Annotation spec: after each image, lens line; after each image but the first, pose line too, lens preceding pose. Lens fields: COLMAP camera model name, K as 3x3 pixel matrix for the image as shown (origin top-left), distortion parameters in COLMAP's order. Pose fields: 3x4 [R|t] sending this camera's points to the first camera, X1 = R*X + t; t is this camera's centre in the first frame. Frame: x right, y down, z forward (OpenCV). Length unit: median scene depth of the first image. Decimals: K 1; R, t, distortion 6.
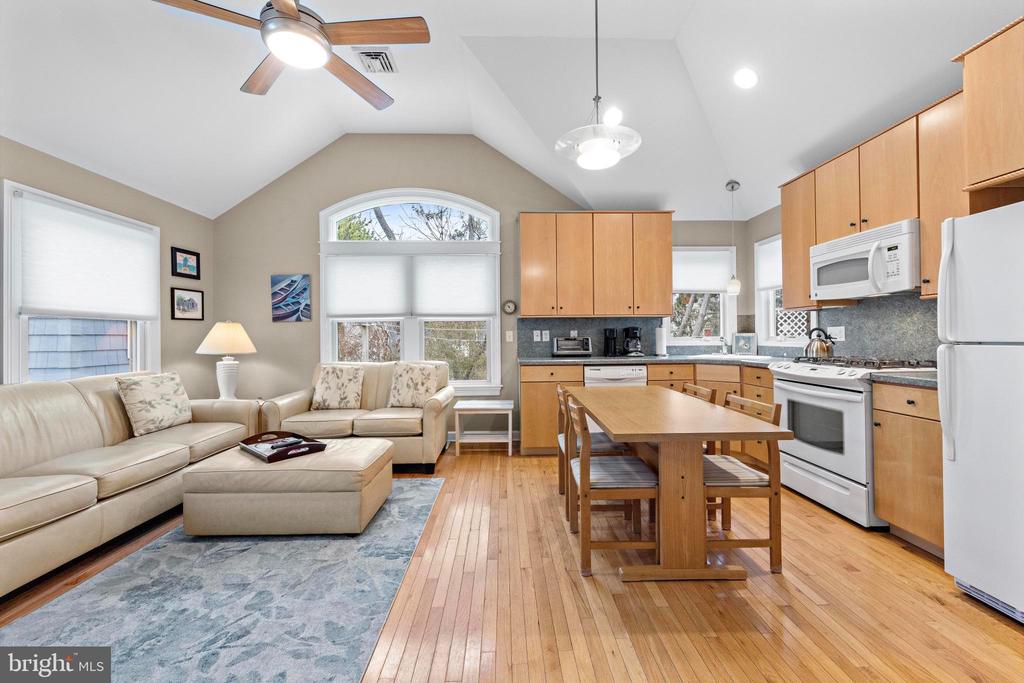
lens RADIAL K [[398.6, 0, 514.8], [0, 398.6, 332.8], [0, 0, 1]] dist [0.003435, -0.000682]
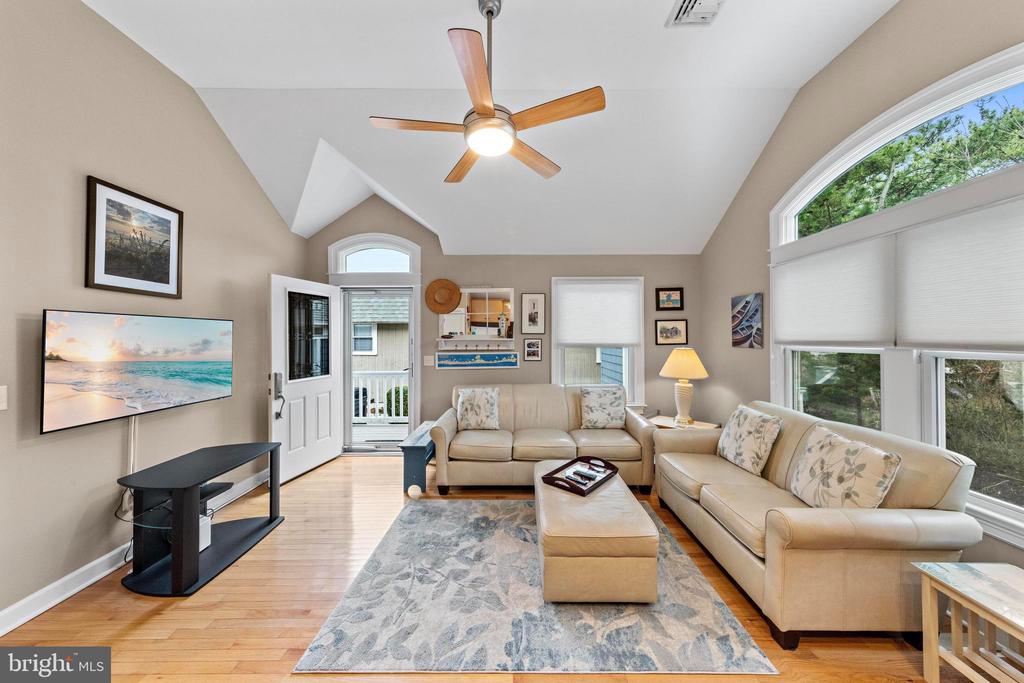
lens RADIAL K [[335.5, 0, 513.5], [0, 335.5, 336.9], [0, 0, 1]] dist [0.003803, -0.000347]
pose [[-0.031510, 0.008120, -0.999470, 0.226954], [0.010216, 0.999917, 0.007801, -0.069345], [0.999451, -0.009965, -0.031591, 0.551658]]
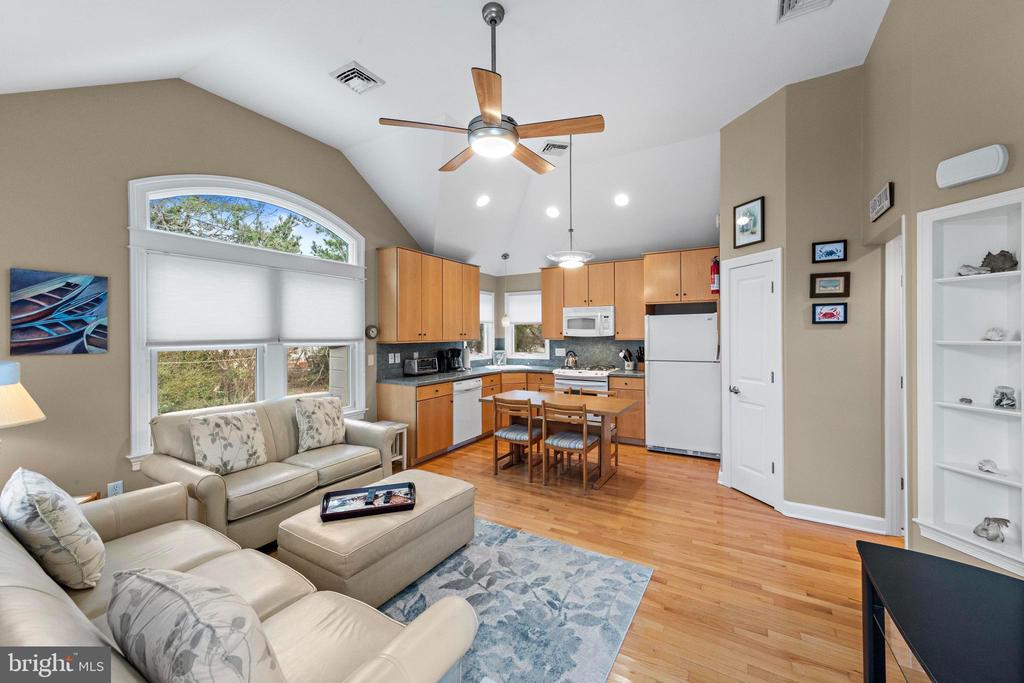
lens RADIAL K [[398.6, 0, 514.5], [0, 398.6, 338.2], [0, 0, 1]] dist [0.003435, -0.000682]
pose [[0.528814, -0.004070, 0.848728, -0.774022], [-0.006229, 0.999943, 0.008677, -0.065955], [-0.848715, -0.009875, 0.528758, 0.151222]]
